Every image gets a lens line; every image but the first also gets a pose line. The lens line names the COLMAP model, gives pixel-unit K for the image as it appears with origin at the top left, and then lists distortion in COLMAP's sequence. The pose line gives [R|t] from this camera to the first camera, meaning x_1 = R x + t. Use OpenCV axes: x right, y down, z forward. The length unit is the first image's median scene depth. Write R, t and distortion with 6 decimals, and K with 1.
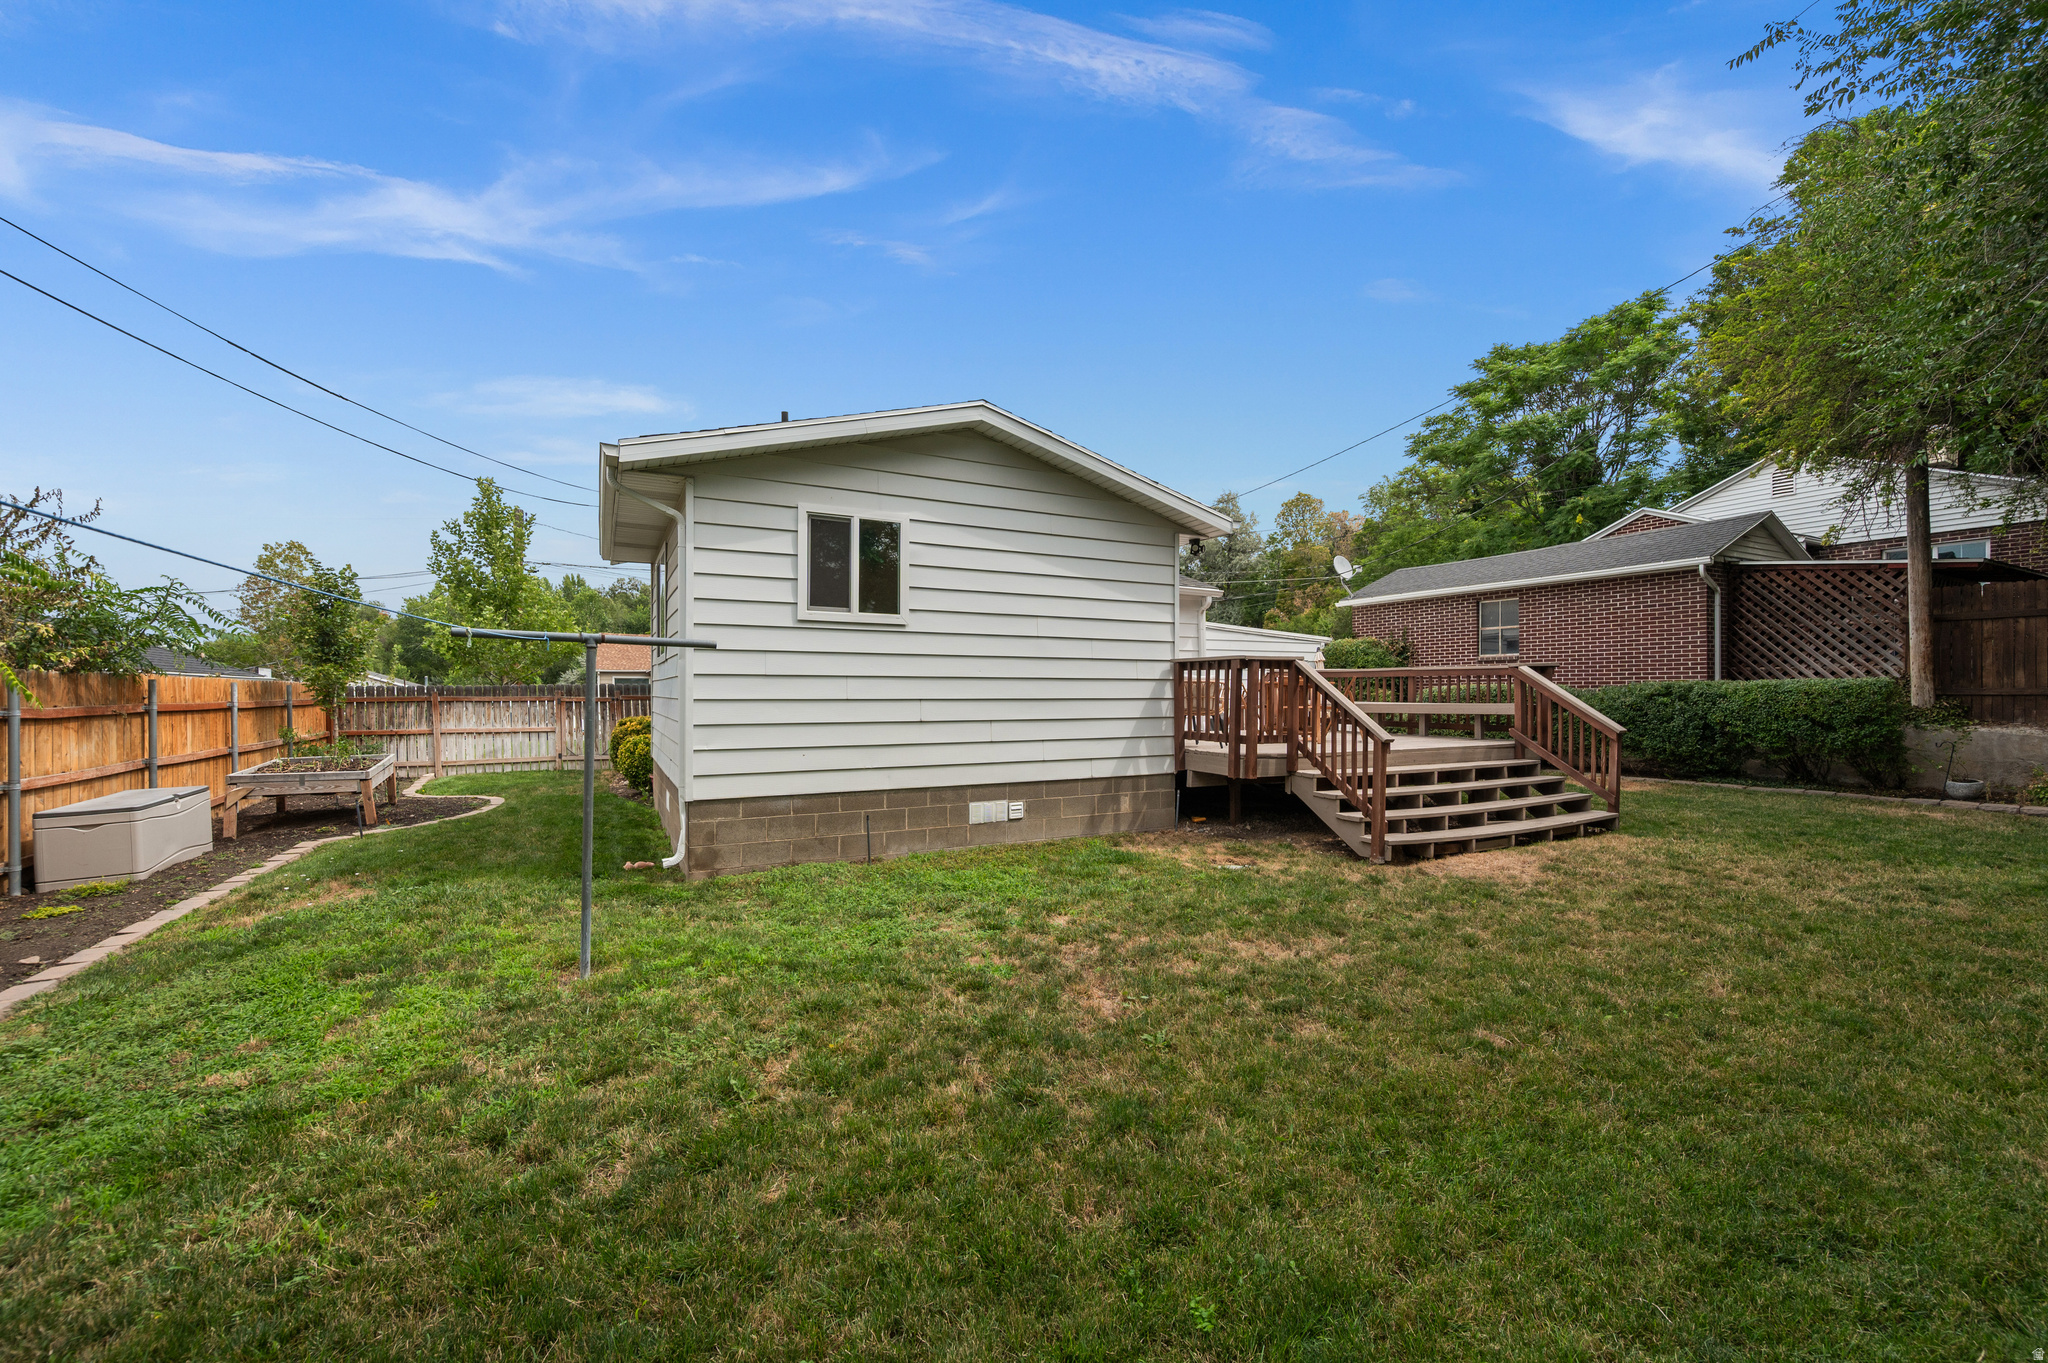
lens RADIAL K [[821.6, 0, 1028.6], [0, 821.6, 685.3], [0, 0, 1]] dist [0.001311, 0.000141]
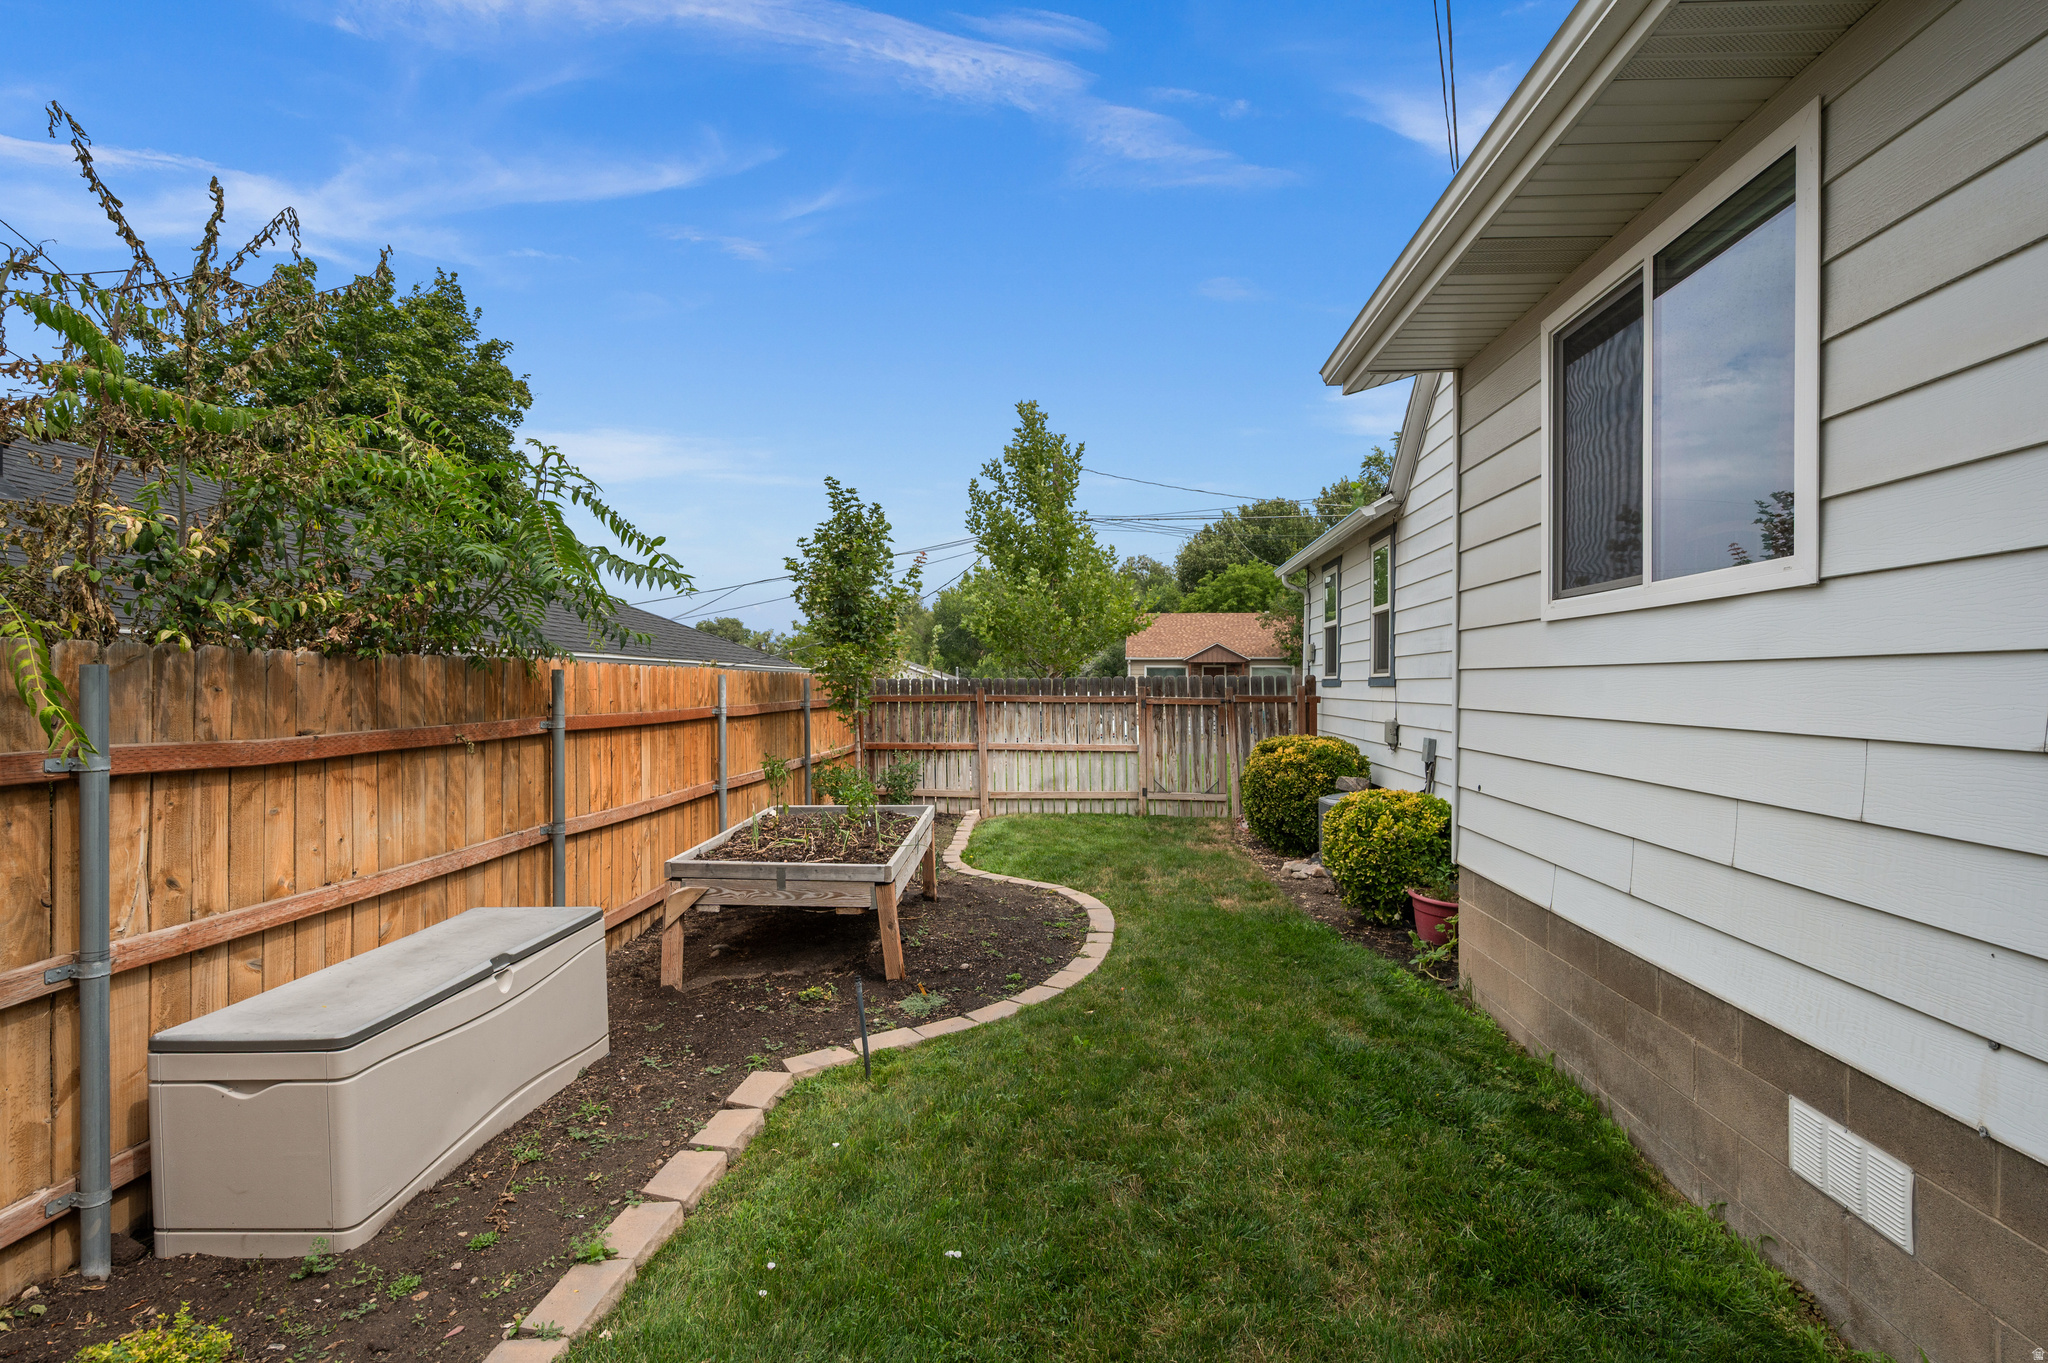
lens RADIAL K [[954.0, 0, 1024.0], [0, 954.0, 681.5], [0, 0, 1]] dist [-0.002501, -0.000702]
pose [[0.847367, 0.003469, -0.530996, -0.486684], [-0.000193, 0.999981, 0.006225, -0.003269], [0.531008, -0.005172, 0.847351, 0.628670]]
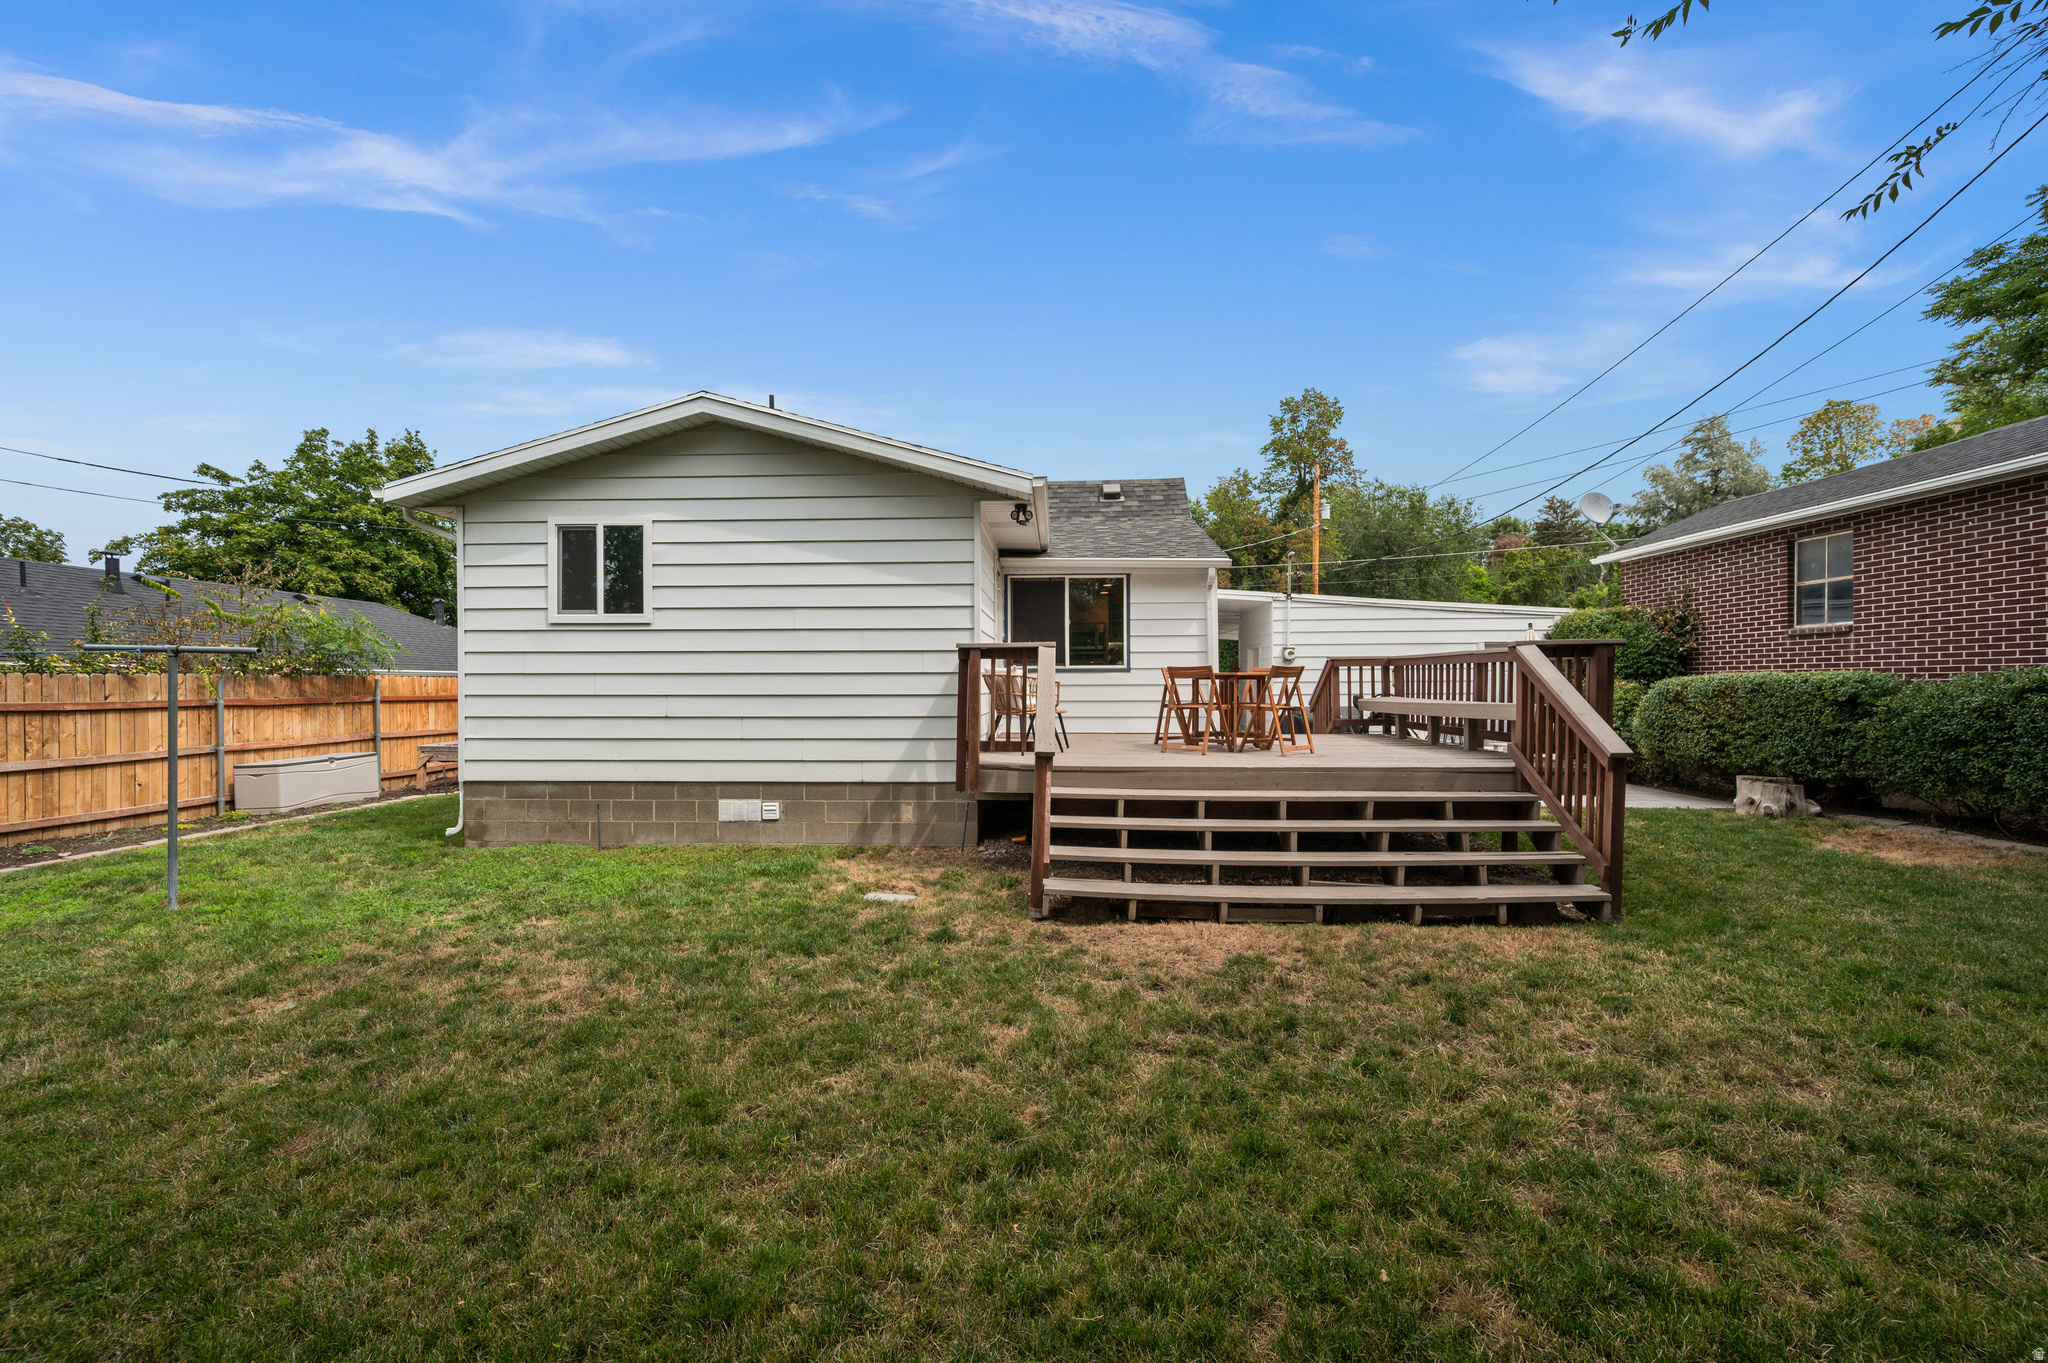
lens RADIAL K [[821.6, 0, 1028.6], [0, 821.6, 685.3], [0, 0, 1]] dist [0.001311, 0.000141]
pose [[0.865414, -0.001387, -0.501056, 0.671741], [0.006858, 0.999935, 0.009077, -0.001428], [0.501011, -0.011291, 0.865367, 0.294574]]
